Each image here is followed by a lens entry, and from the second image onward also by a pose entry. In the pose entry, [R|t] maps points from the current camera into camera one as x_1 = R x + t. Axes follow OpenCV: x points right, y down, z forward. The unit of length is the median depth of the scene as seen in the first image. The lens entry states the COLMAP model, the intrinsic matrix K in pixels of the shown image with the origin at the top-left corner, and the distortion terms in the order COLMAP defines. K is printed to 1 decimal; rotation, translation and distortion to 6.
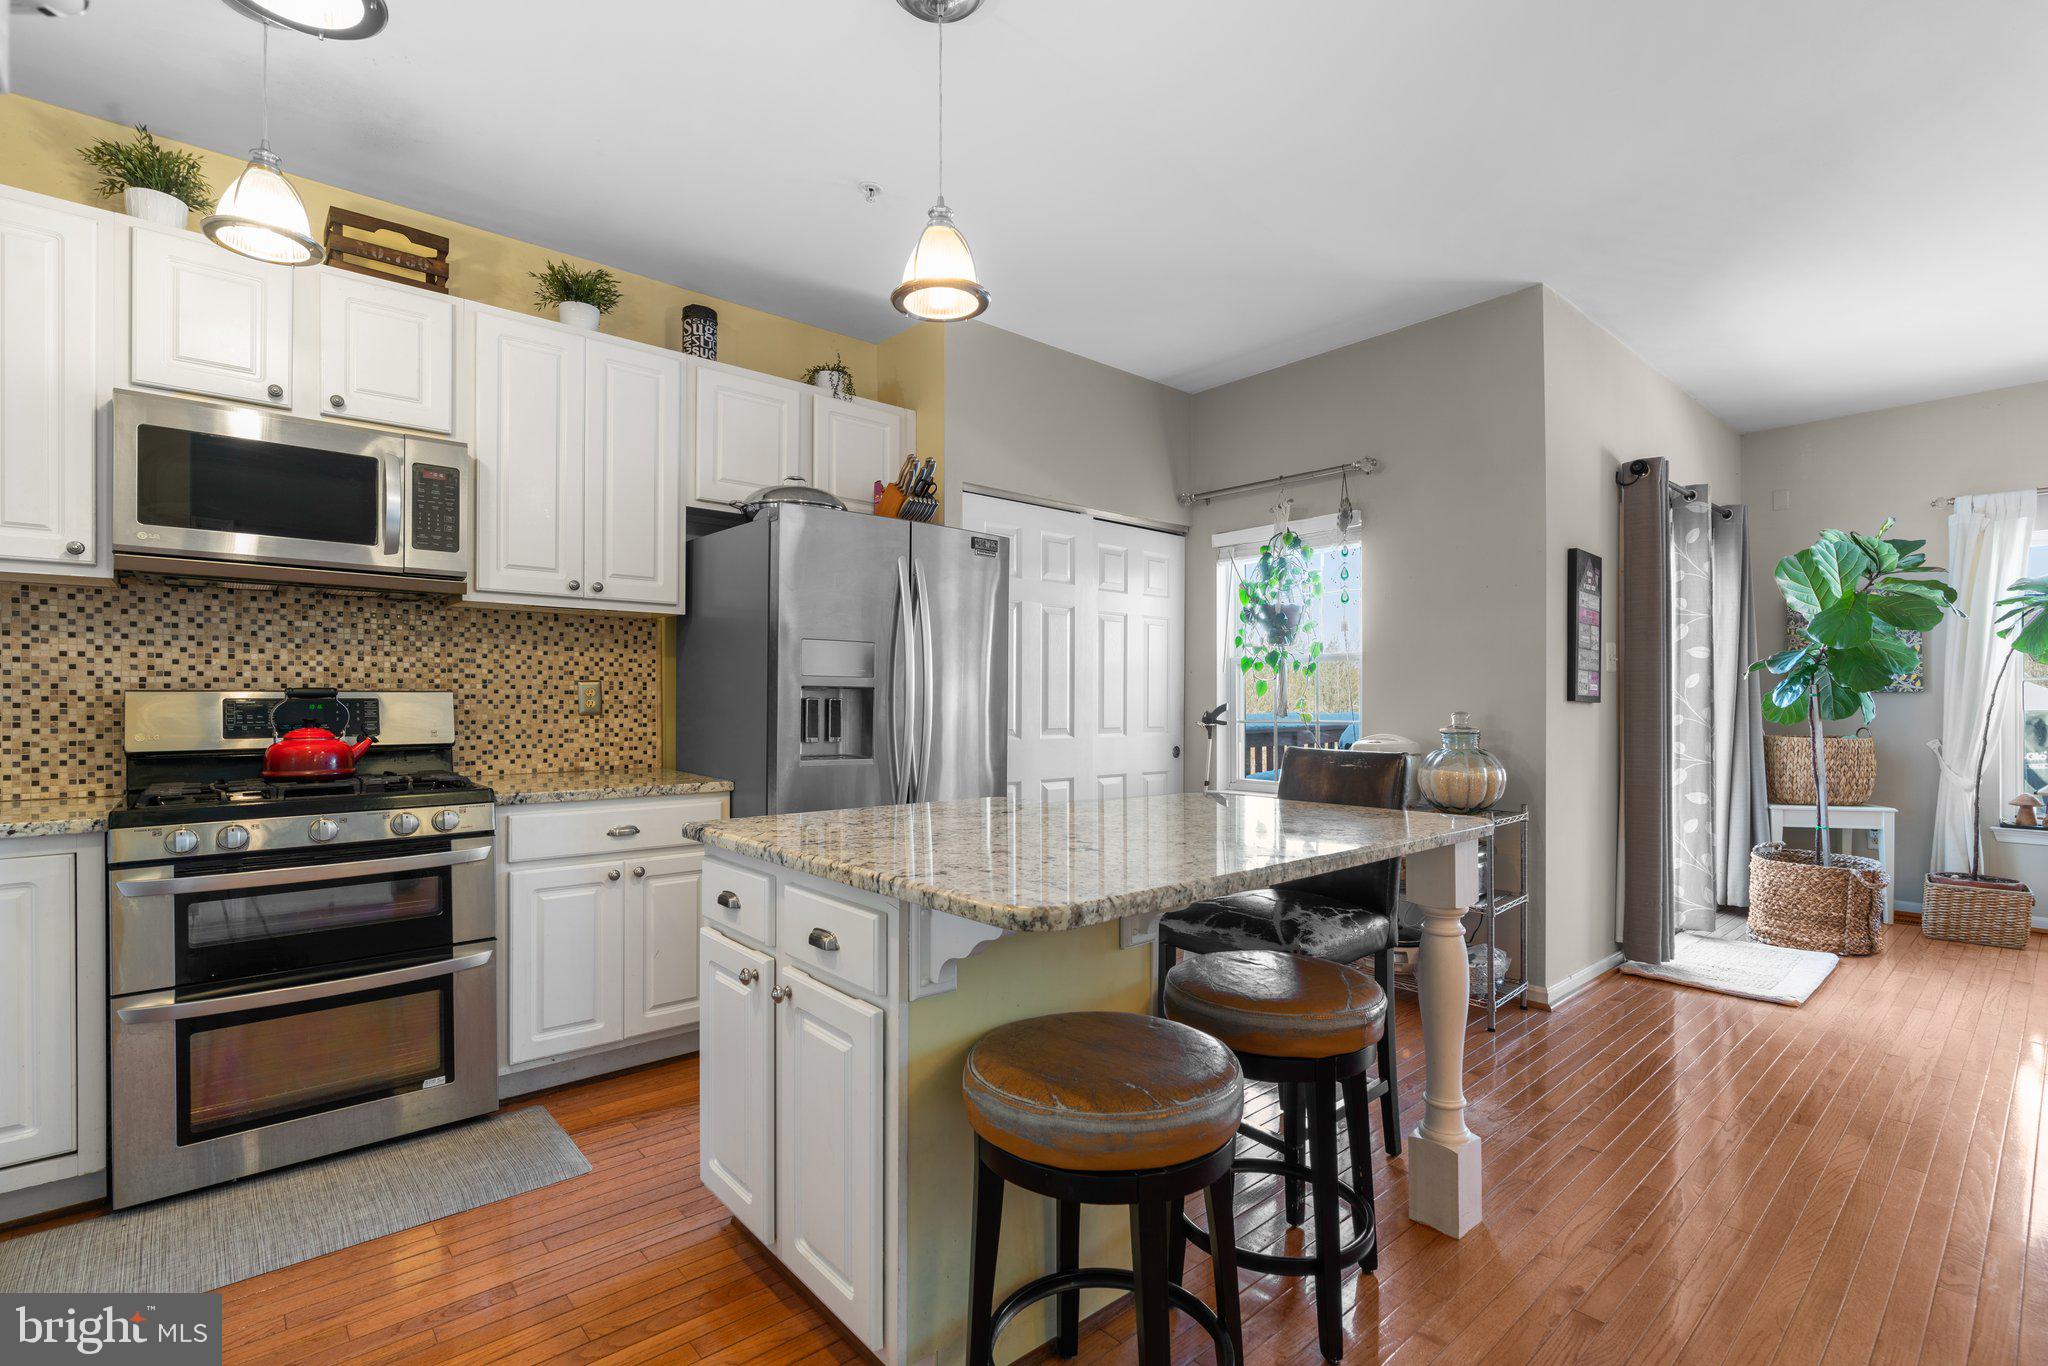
lens RADIAL K [[929.0, 0, 1021.7], [0, 929.0, 693.0], [0, 0, 1]] dist [-0.003393, 0.000018]
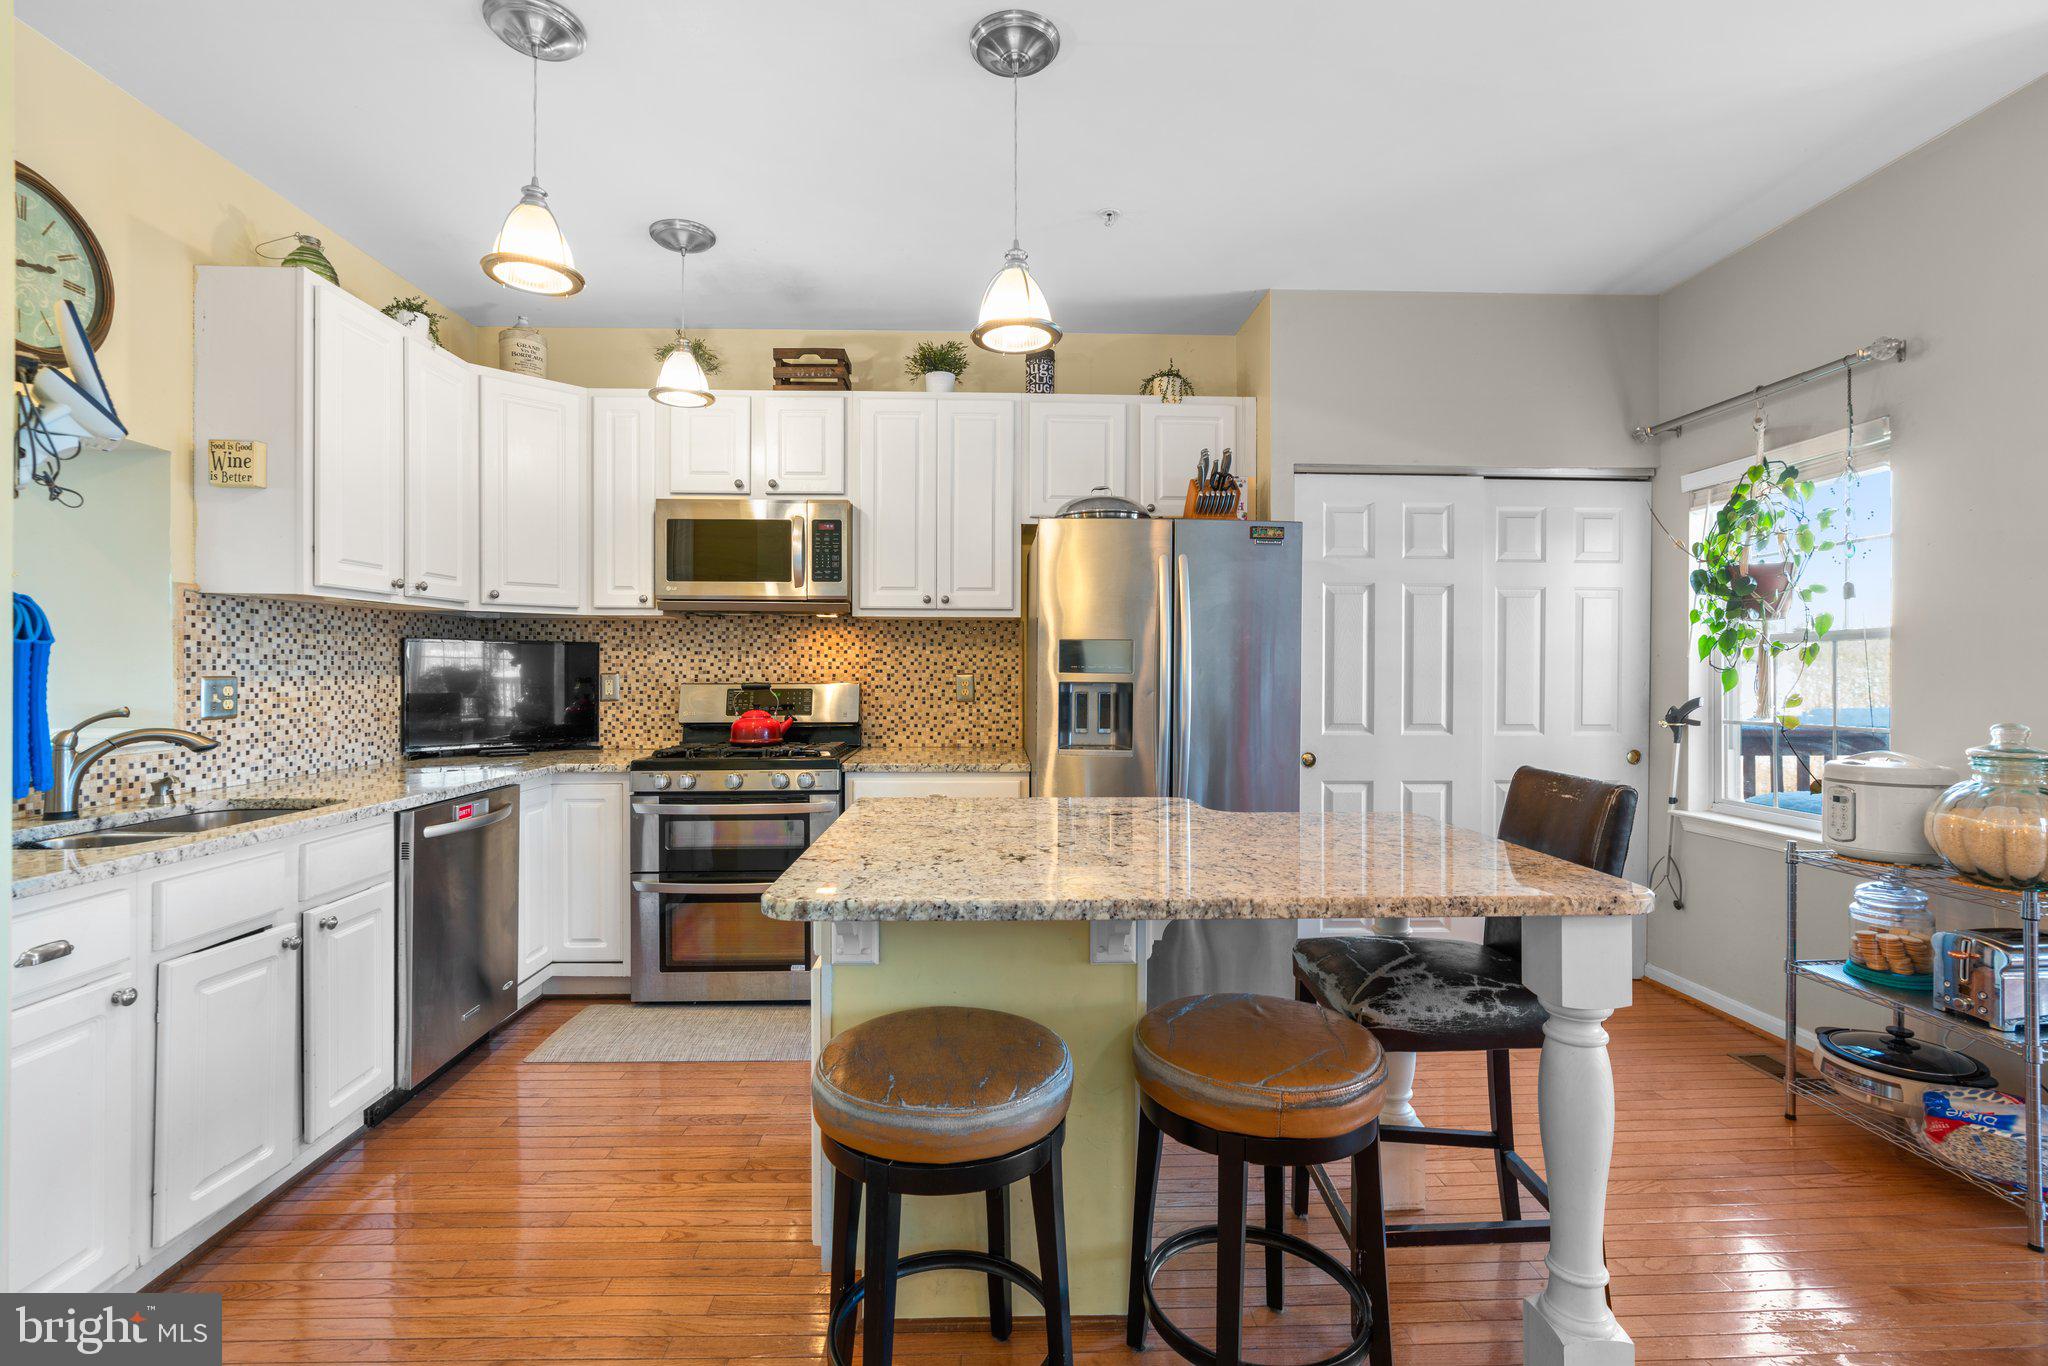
lens RADIAL K [[911.4, 0, 1021.0], [0, 911.4, 669.7], [0, 0, 1]] dist [-0.004096, 0.000025]
pose [[0.777775, -0.002644, -0.628538, 0.358416], [0.003962, 0.999992, 0.000695, -0.019453], [0.628531, -0.003031, 0.777779, 0.111027]]
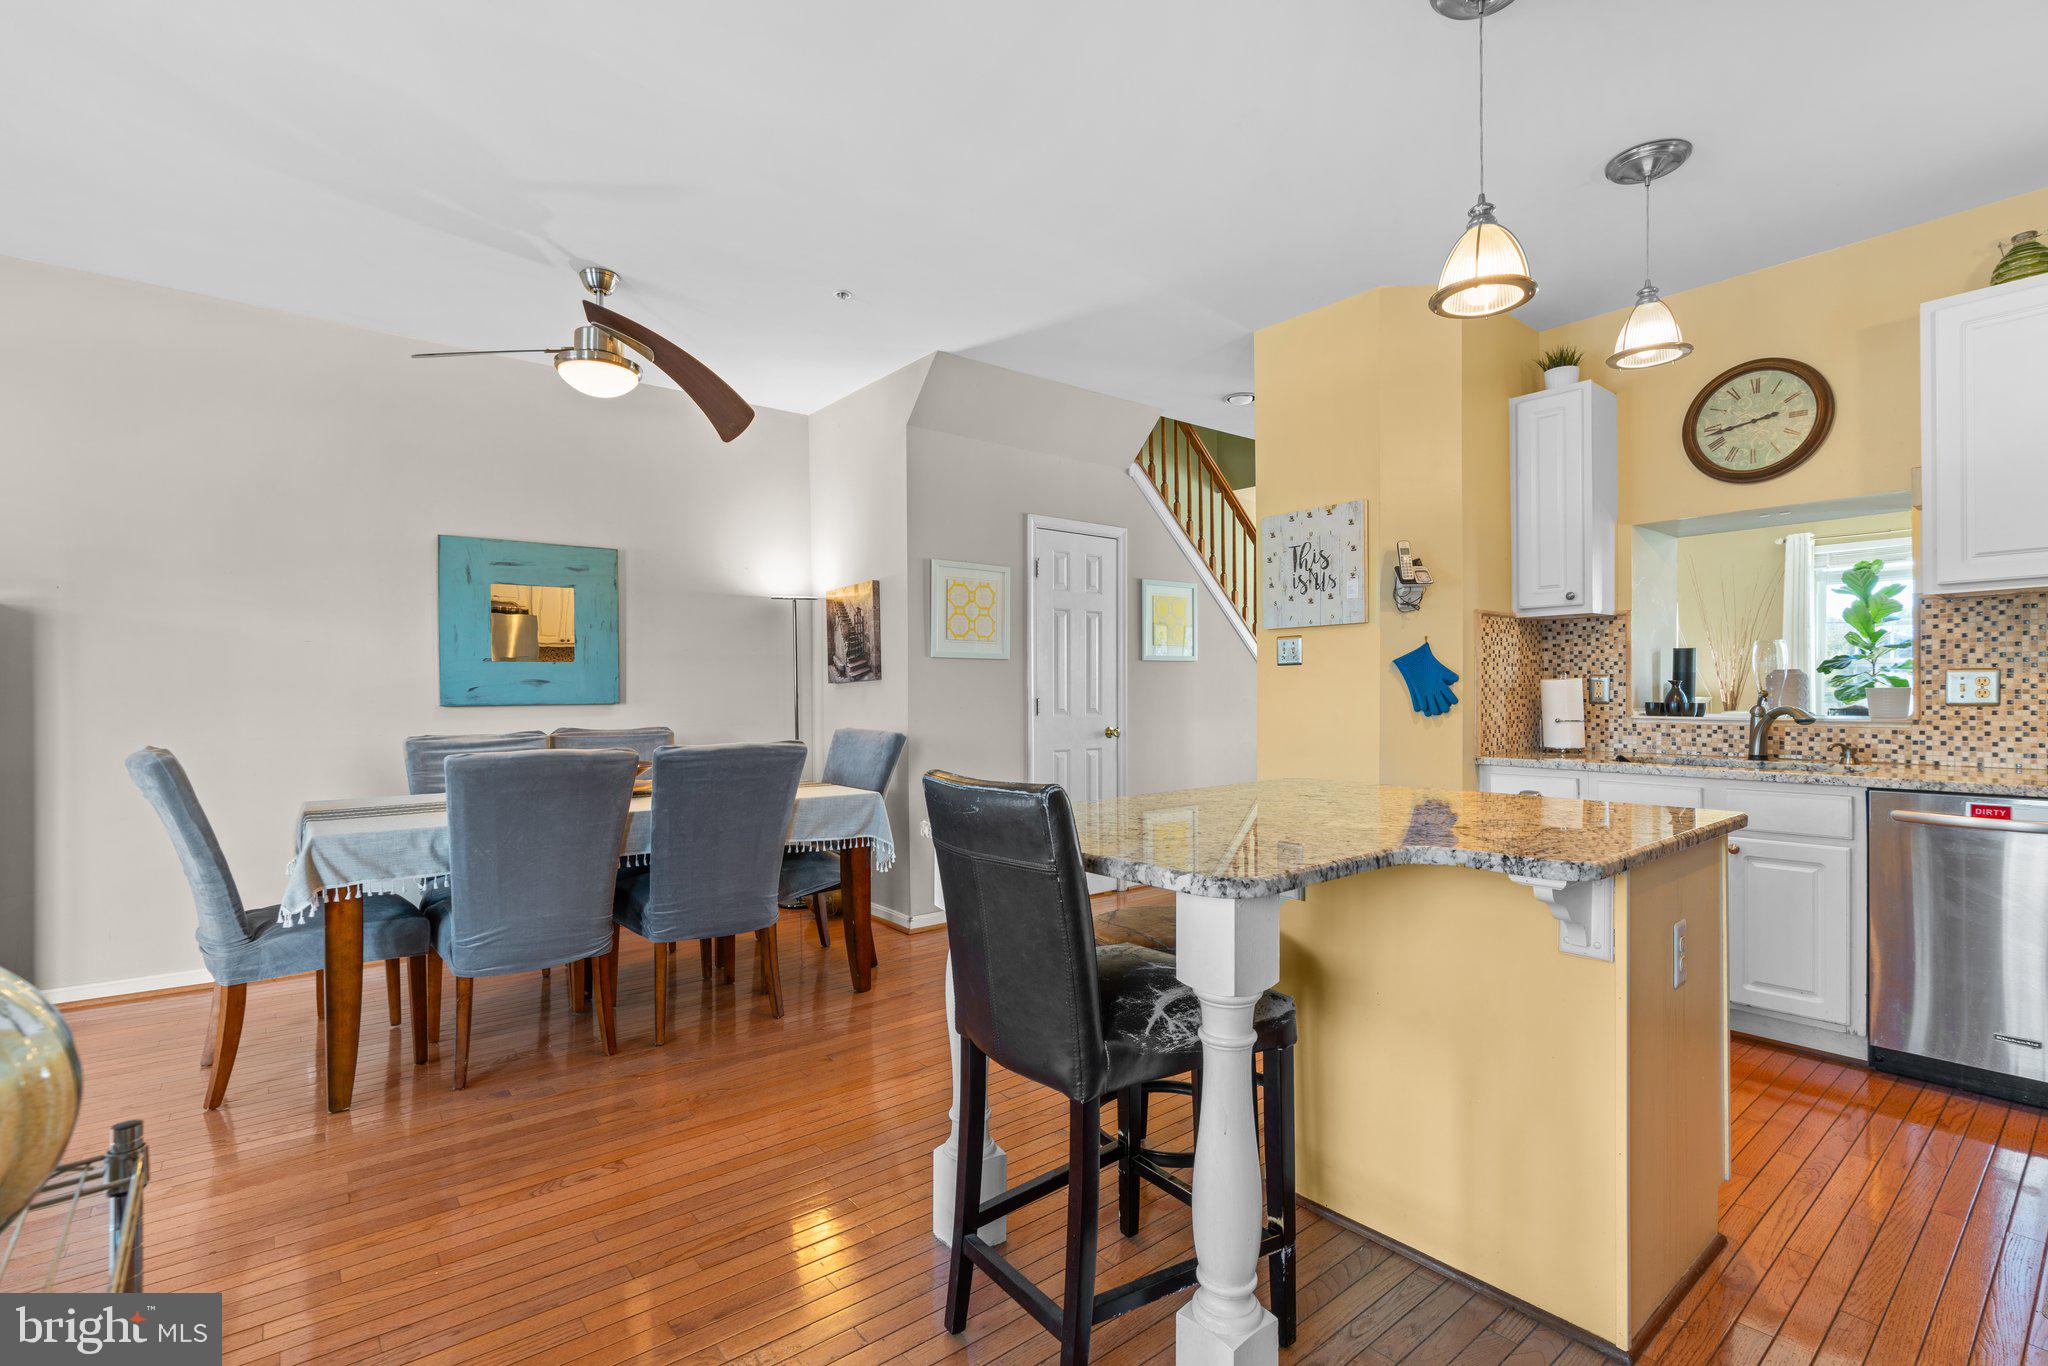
lens RADIAL K [[929.0, 0, 1021.7], [0, 929.0, 693.0], [0, 0, 1]] dist [-0.003393, 0.000018]
pose [[-0.998605, 0.004213, 0.052631, 0.215996], [0.004023, 0.999985, -0.003713, 0.006972], [-0.052646, -0.003496, -0.998607, 1.212348]]
